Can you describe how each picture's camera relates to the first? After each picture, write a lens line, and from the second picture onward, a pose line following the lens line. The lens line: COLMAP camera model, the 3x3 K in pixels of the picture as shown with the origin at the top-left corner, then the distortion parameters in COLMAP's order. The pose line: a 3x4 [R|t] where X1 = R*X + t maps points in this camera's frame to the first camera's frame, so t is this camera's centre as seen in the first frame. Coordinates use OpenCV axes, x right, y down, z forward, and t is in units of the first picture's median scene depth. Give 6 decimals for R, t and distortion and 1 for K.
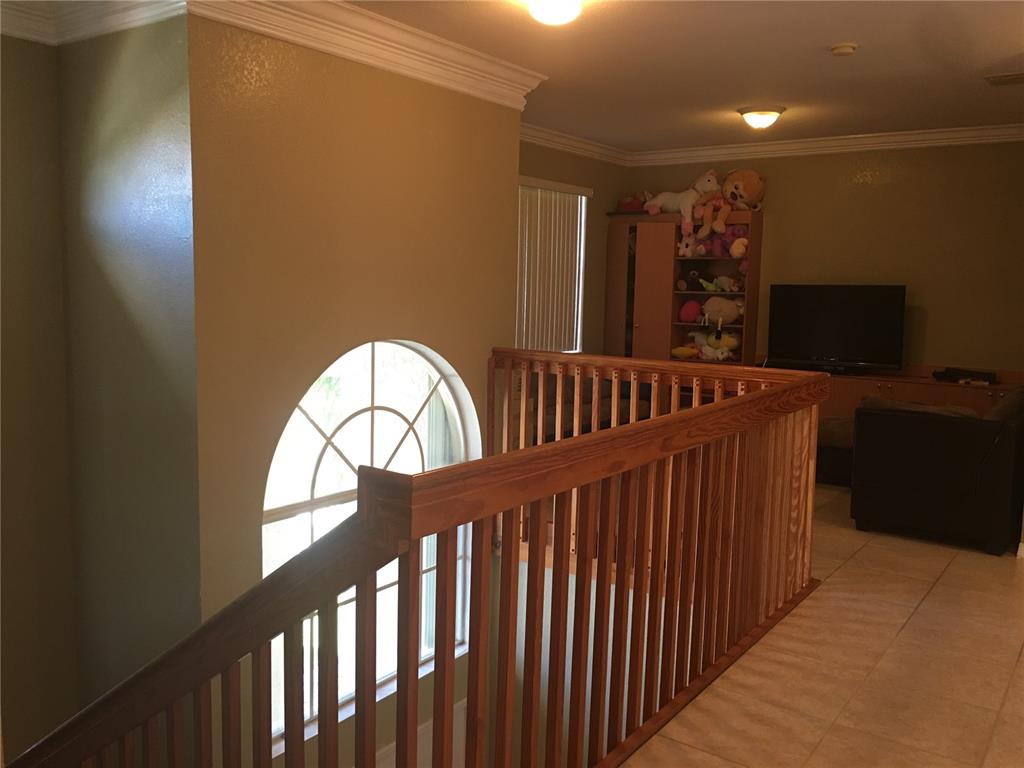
lens RADIAL K [[870.8, 0, 516.3], [0, 870.8, 380.9], [0, 0, 1]] dist [0.079352, -0.111090]
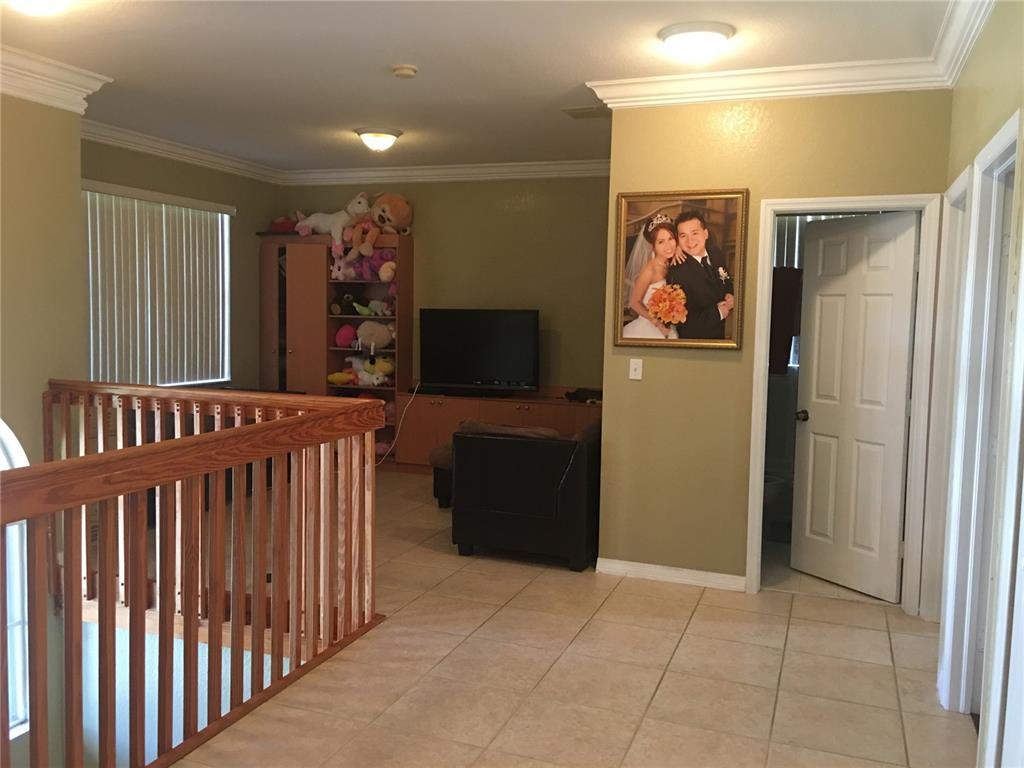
lens RADIAL K [[870.8, 0, 506.1], [0, 870.8, 382.5], [0, 0, 1]] dist [0.079352, -0.111090]
pose [[0.966385, -0.022609, 0.256104, 0.139764], [0.028998, 0.999355, -0.021198, -0.002353], [-0.255459, 0.027912, 0.966417, 0.020105]]
